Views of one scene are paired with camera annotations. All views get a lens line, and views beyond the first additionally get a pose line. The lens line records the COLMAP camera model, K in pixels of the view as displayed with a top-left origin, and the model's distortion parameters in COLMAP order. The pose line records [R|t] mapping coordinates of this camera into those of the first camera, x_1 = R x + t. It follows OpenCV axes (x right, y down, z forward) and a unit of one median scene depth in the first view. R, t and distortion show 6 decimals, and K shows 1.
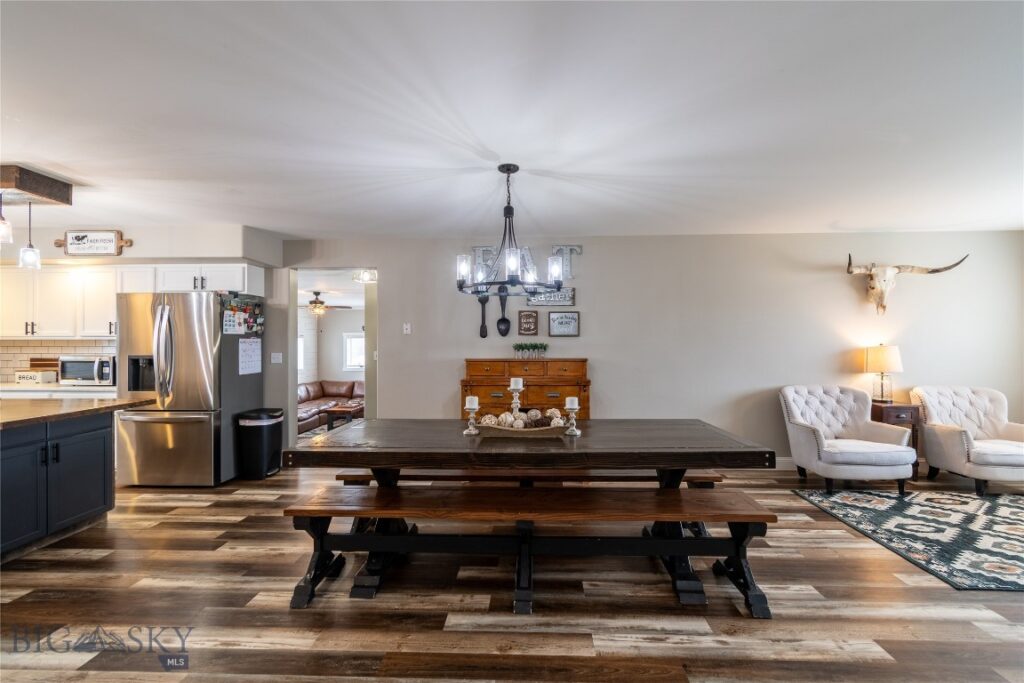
lens RADIAL K [[455.2, 0, 512.0], [0, 455.2, 341.5], [0, 0, 1]] dist [-0.000925, -0.000482]
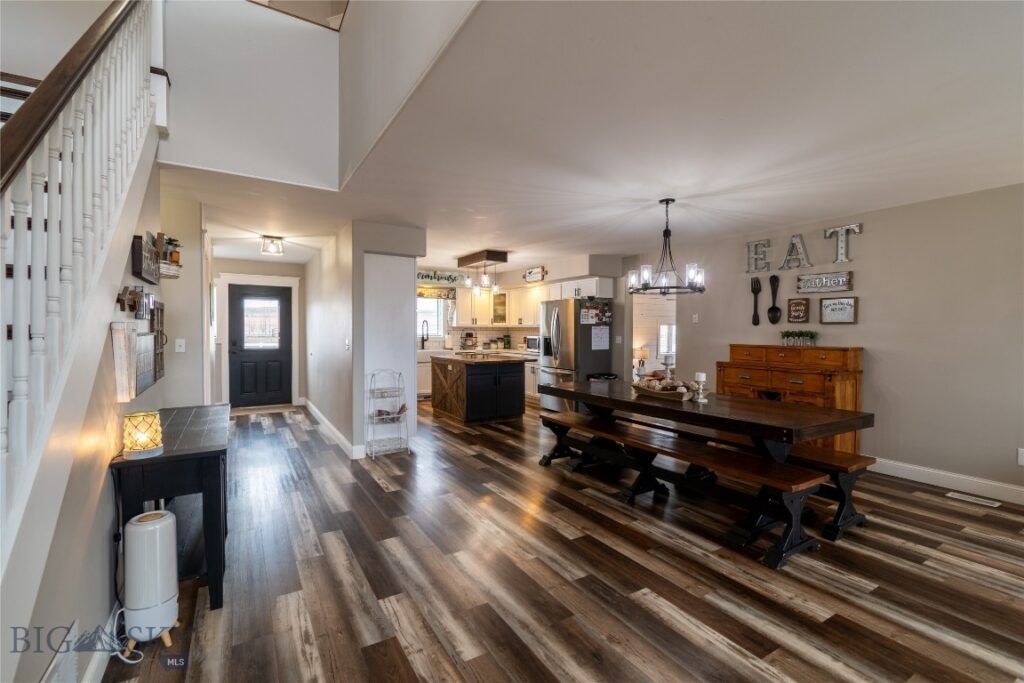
lens RADIAL K [[451.3, 0, 522.2], [0, 451.3, 339.1], [0, 0, 1]] dist [-0.000555, -0.000014]
pose [[0.567918, 0.021887, -0.822794, 0.544428], [0.000221, 0.999642, 0.026744, -0.004625], [0.823085, -0.015371, 0.567710, -0.083616]]
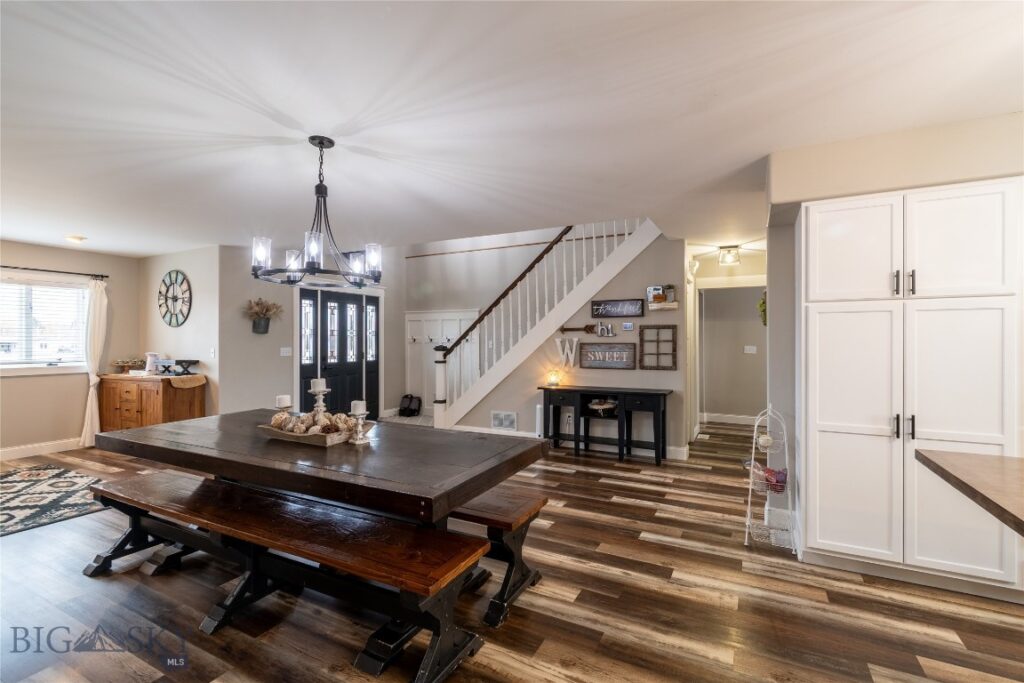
lens RADIAL K [[457.5, 0, 518.7], [0, 457.5, 338.8], [0, 0, 1]] dist [-0.000517, 0.000051]
pose [[-0.908977, 0.006261, 0.416799, -0.455047], [0.002912, 0.999958, -0.008669, 0.004855], [-0.416836, -0.006666, -0.908957, 1.024706]]
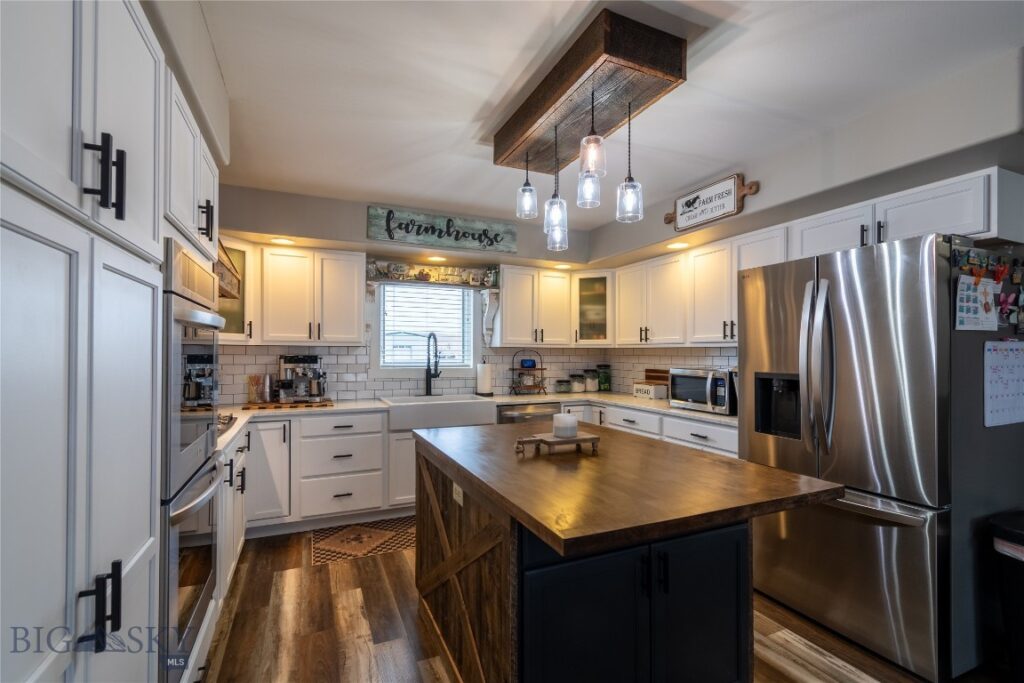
lens RADIAL K [[469.3, 0, 521.0], [0, 469.3, 345.3], [0, 0, 1]] dist [0.004814, 0.000113]
pose [[0.460626, -0.011094, -0.887525, -0.407458], [-0.002496, 0.999902, -0.013794, 0.004376], [0.887591, 0.008569, 0.460553, 0.411917]]
